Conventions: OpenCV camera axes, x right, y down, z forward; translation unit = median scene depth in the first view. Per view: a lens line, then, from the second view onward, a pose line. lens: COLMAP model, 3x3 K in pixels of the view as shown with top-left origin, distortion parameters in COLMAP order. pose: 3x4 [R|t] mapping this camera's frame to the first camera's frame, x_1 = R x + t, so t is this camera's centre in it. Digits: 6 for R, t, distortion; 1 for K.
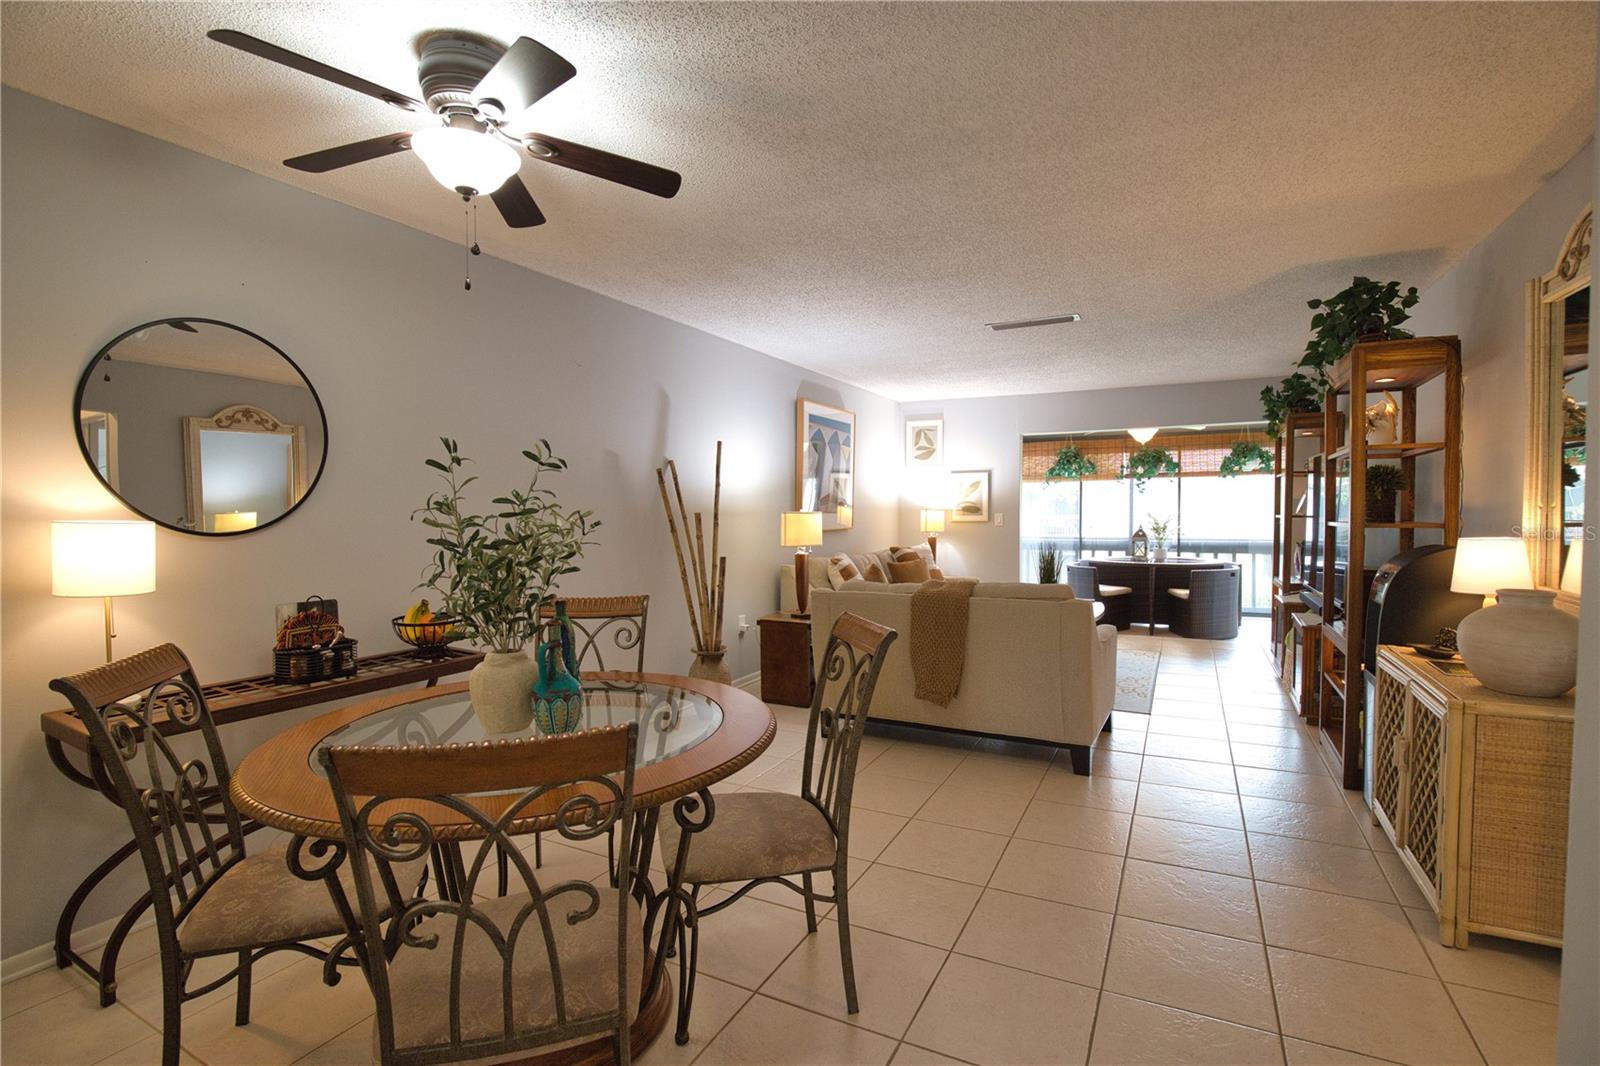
lens RADIAL K [[726.3, 0, 825.2], [0, 726.3, 537.1], [0, 0, 1]] dist [-0.031862, 0.004341]
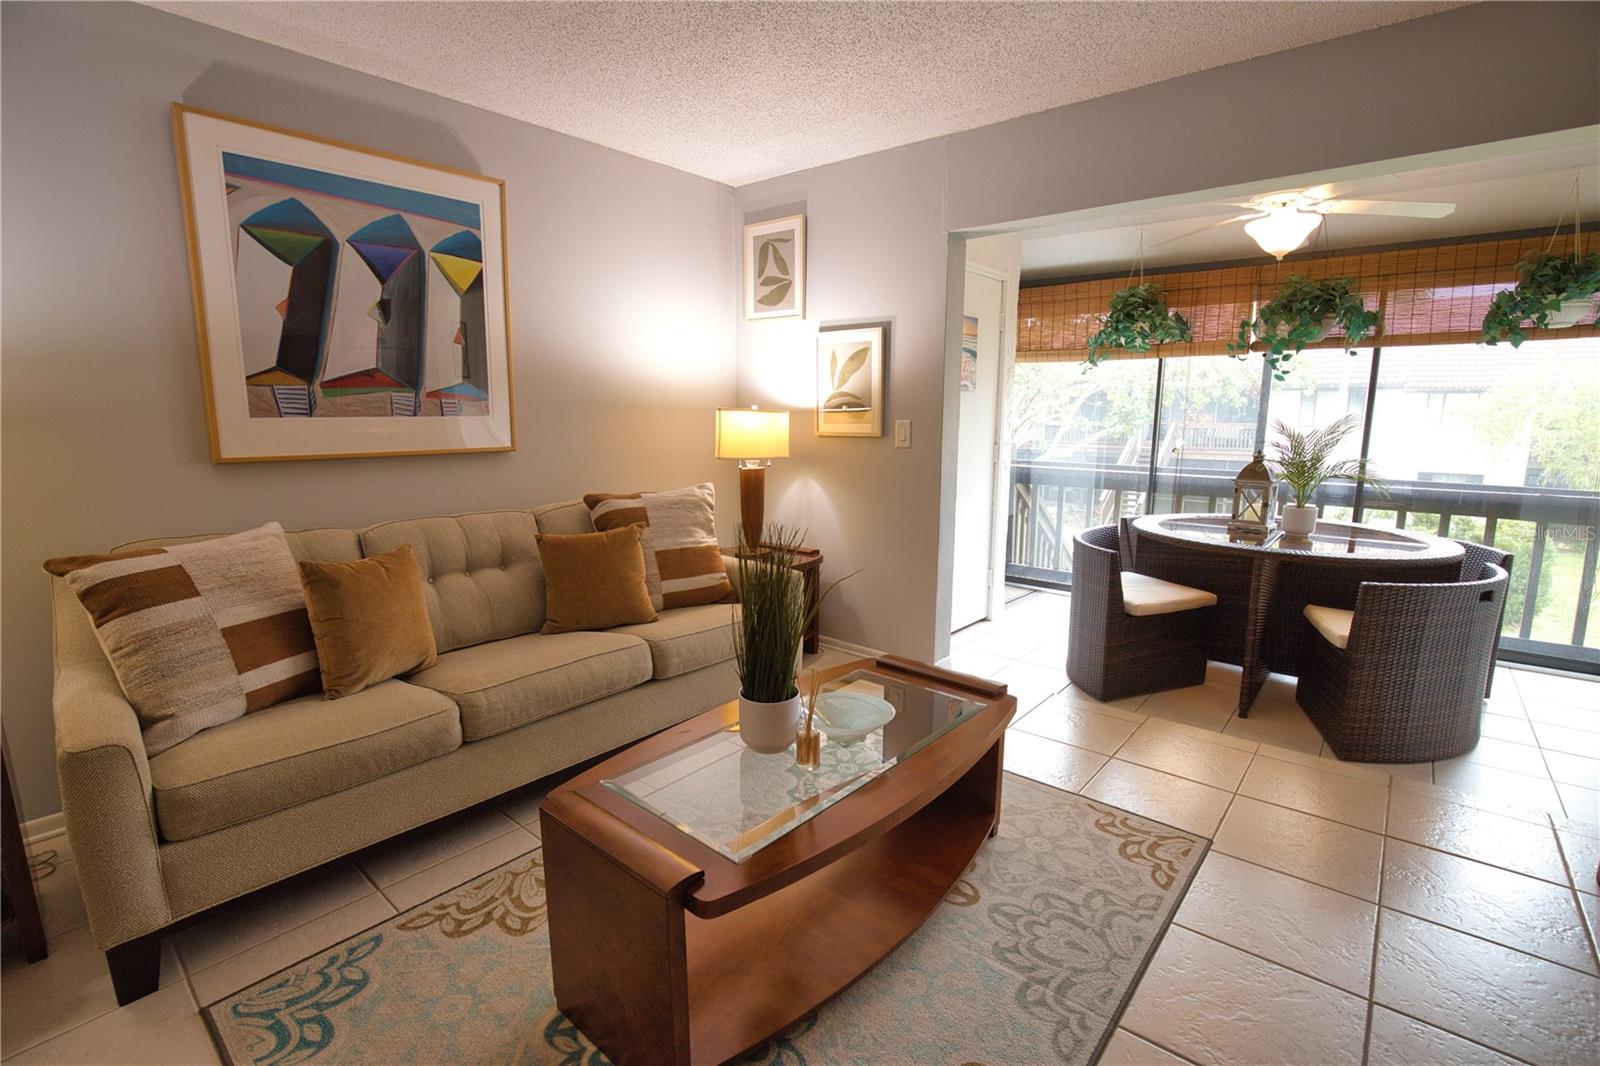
lens RADIAL K [[726.3, 0, 815.1], [0, 726.3, 539.0], [0, 0, 1]] dist [-0.031862, 0.004341]
pose [[0.972900, 0.051358, -0.225452, 0.270701], [-0.020020, 0.990070, 0.139143, -0.019487], [0.230359, -0.130859, 0.964267, 0.499719]]
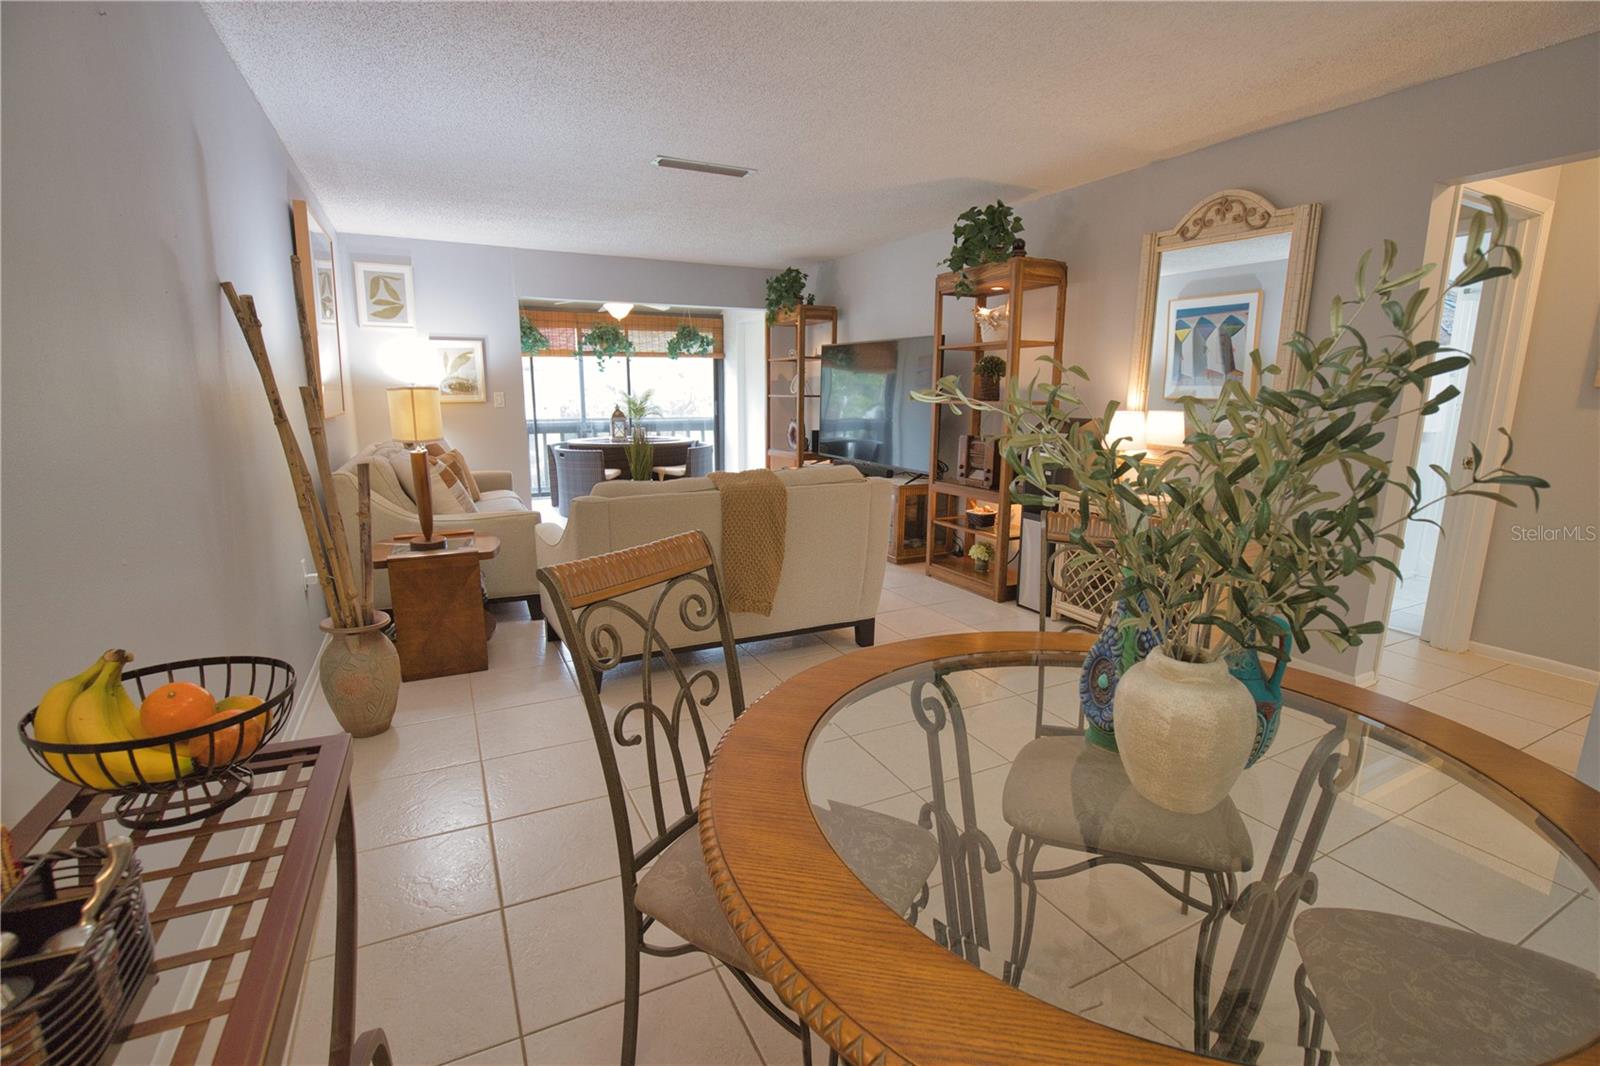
lens RADIAL K [[726.3, 0, 798.6], [0, 726.3, 534.5], [0, 0, 1]] dist [-0.031862, 0.004341]
pose [[0.604529, -0.145892, 0.783109, -0.209076], [0.020682, 0.985629, 0.167655, -0.003161], [-0.796315, -0.085156, 0.598858, 0.196235]]
